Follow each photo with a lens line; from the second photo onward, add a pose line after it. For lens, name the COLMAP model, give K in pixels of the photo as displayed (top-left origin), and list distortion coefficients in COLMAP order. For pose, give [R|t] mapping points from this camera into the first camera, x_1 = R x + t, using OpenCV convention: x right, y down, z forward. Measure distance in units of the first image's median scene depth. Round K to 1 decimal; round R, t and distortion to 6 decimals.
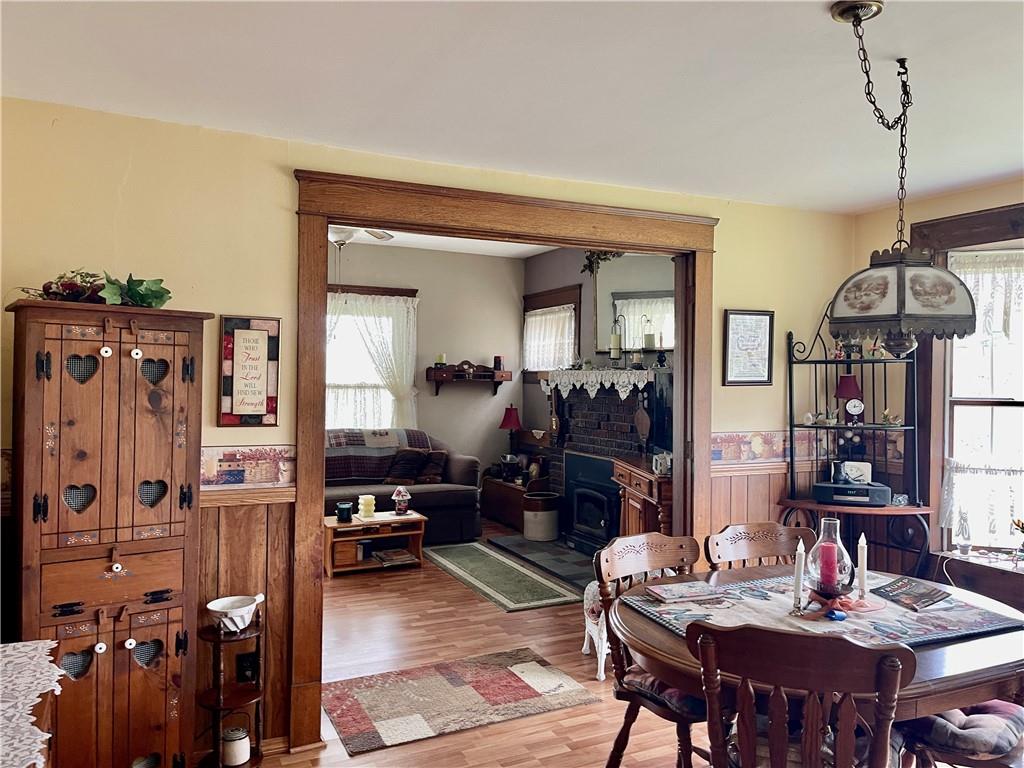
lens RADIAL K [[781.6, 0, 517.2], [0, 781.6, 390.1], [0, 0, 1]] dist [0.067239, -0.088687]
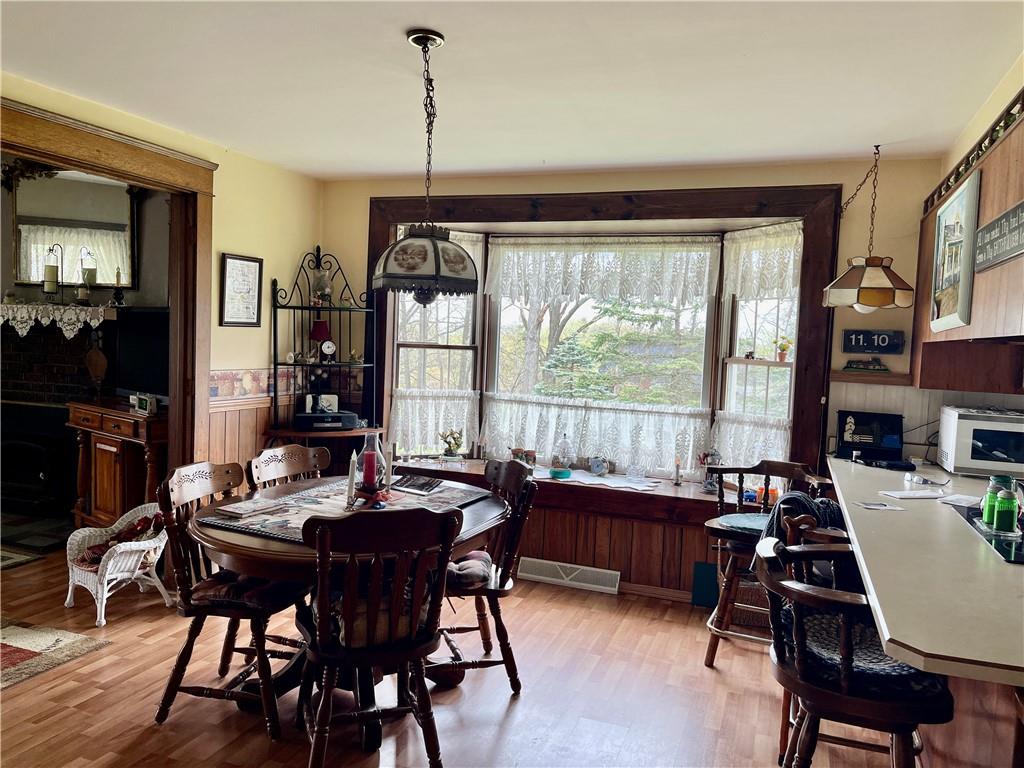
lens RADIAL K [[781.6, 0, 517.2], [0, 781.6, 390.1], [0, 0, 1]] dist [0.067239, -0.088687]
pose [[0.715144, -0.025969, 0.698494, -0.194187], [-0.020882, 0.998070, 0.058487, 0.010308], [-0.698665, -0.056412, 0.713221, -0.035973]]
